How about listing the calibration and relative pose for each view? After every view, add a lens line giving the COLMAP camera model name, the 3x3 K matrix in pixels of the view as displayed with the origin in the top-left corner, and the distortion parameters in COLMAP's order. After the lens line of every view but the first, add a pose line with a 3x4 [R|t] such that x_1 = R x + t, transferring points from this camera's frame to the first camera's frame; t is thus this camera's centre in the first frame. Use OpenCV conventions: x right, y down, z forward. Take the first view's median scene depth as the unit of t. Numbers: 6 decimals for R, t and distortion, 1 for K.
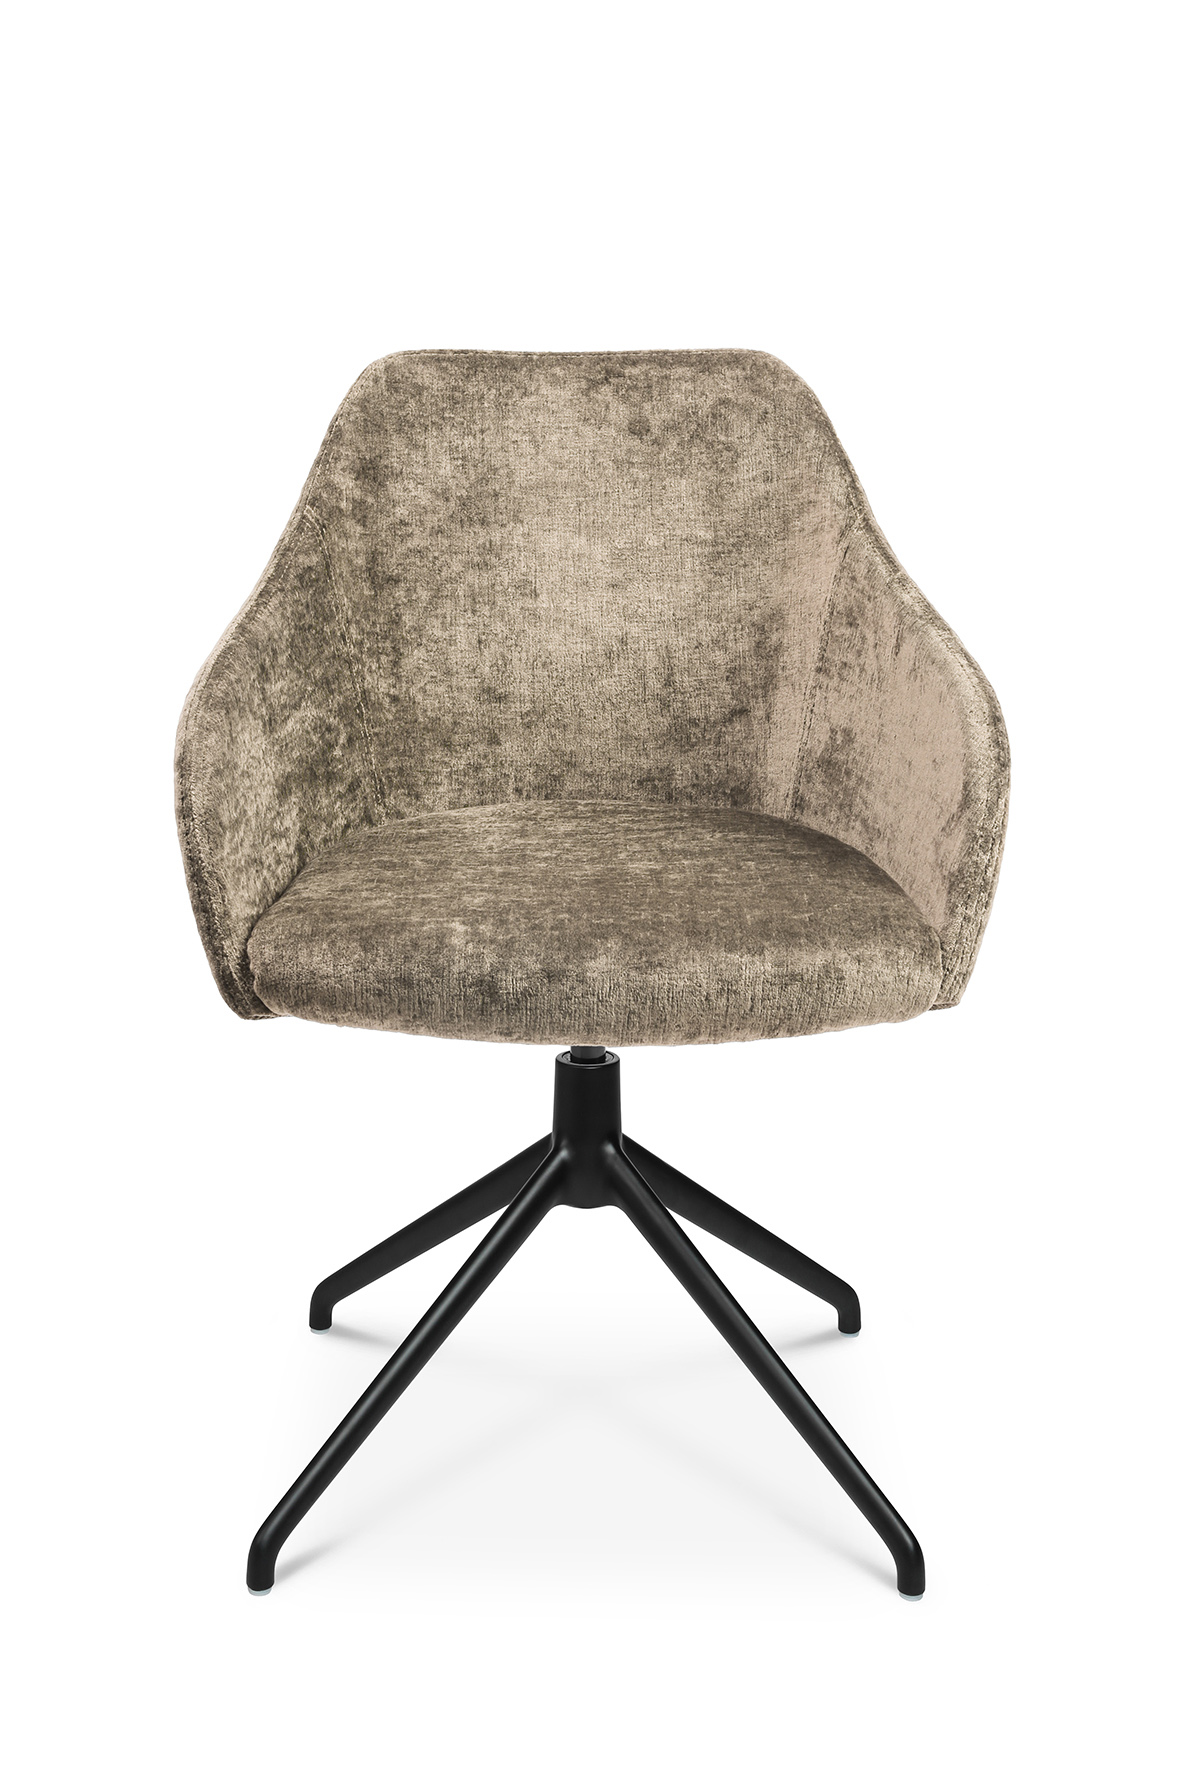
lens RADIAL K [[3253.2, 0, 589.4], [0, 3253.2, 883.1], [0, 0, 1]] dist [0.057021, 0.000000]
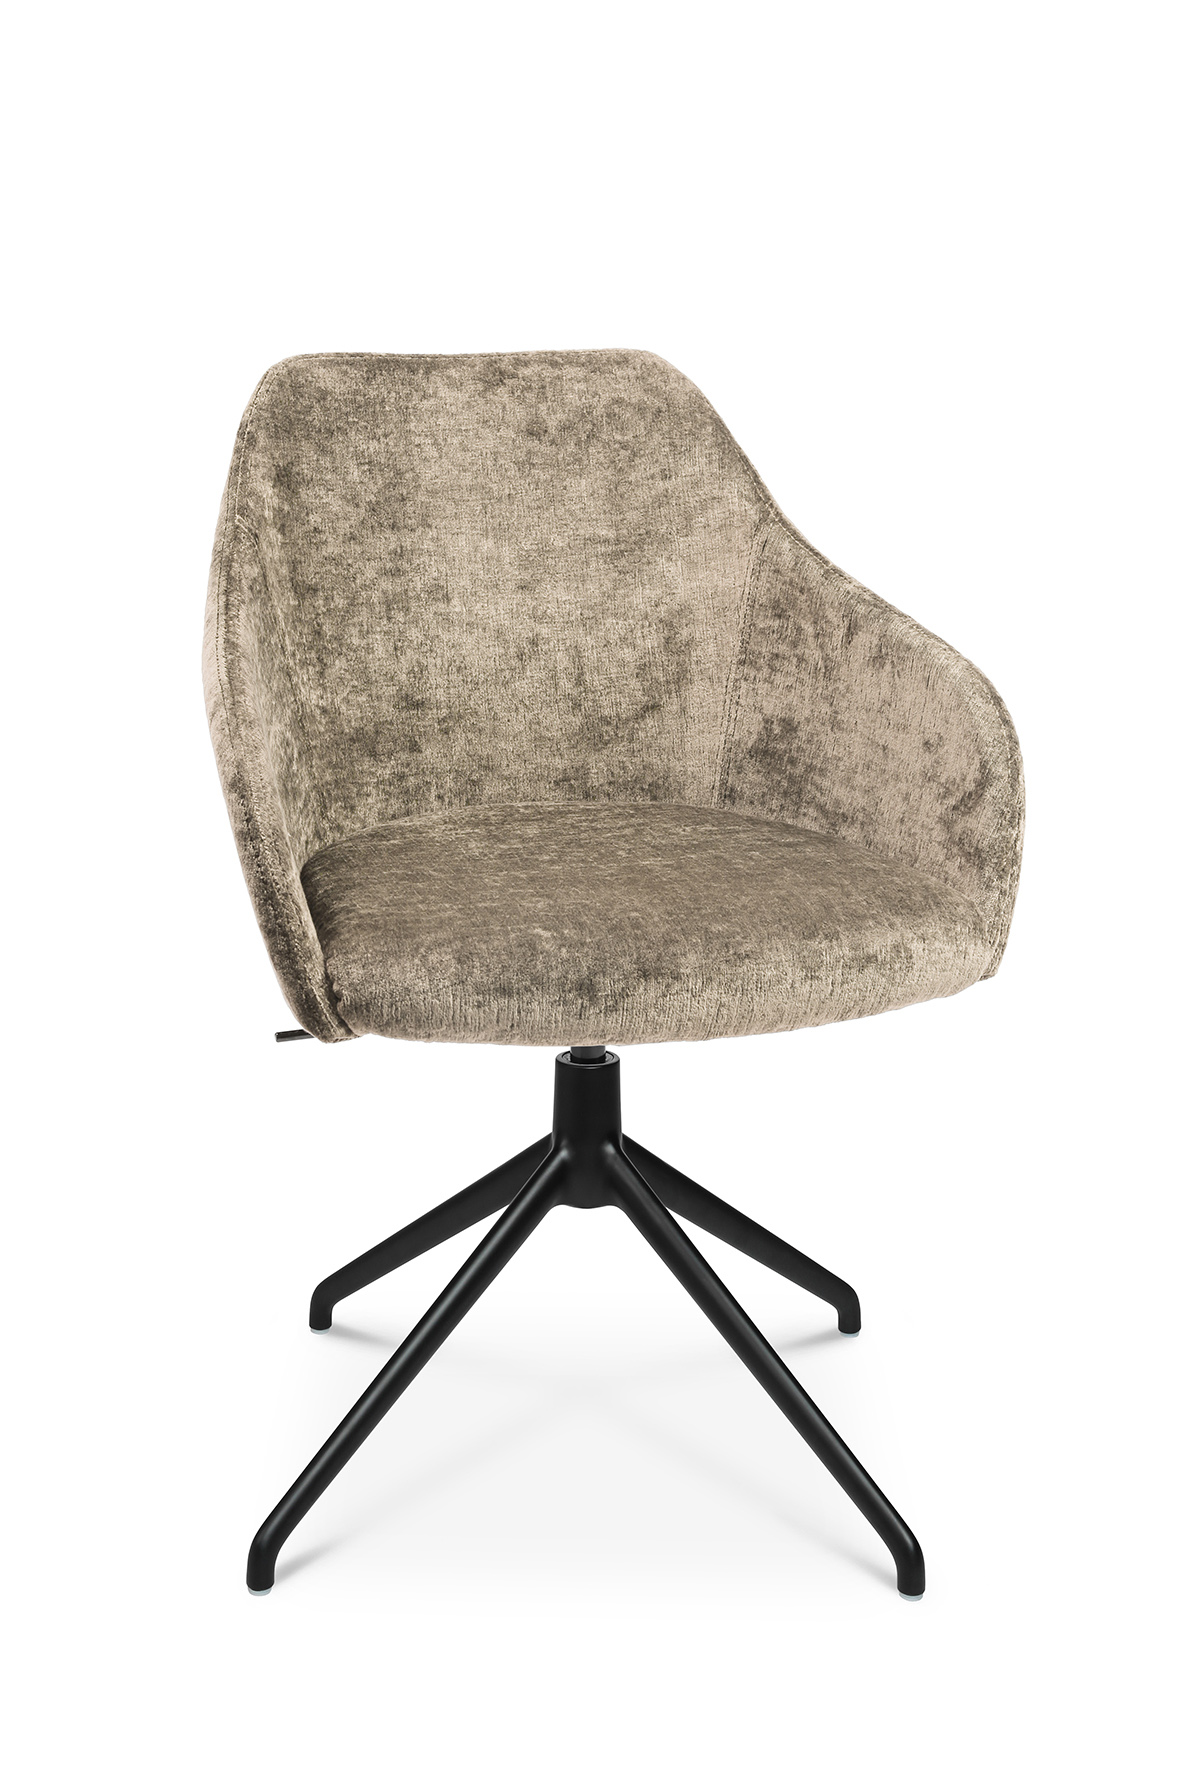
lens RADIAL K [[3253.2, 0, 590.1], [0, 3253.2, 888.7], [0, 0, 1]] dist [0.057021, 0.000000]
pose [[0.948200, -0.063174, 0.311328, -0.291887], [0.063300, 0.997947, 0.009713, -0.007568], [-0.311303, 0.010497, 0.950253, 0.046168]]
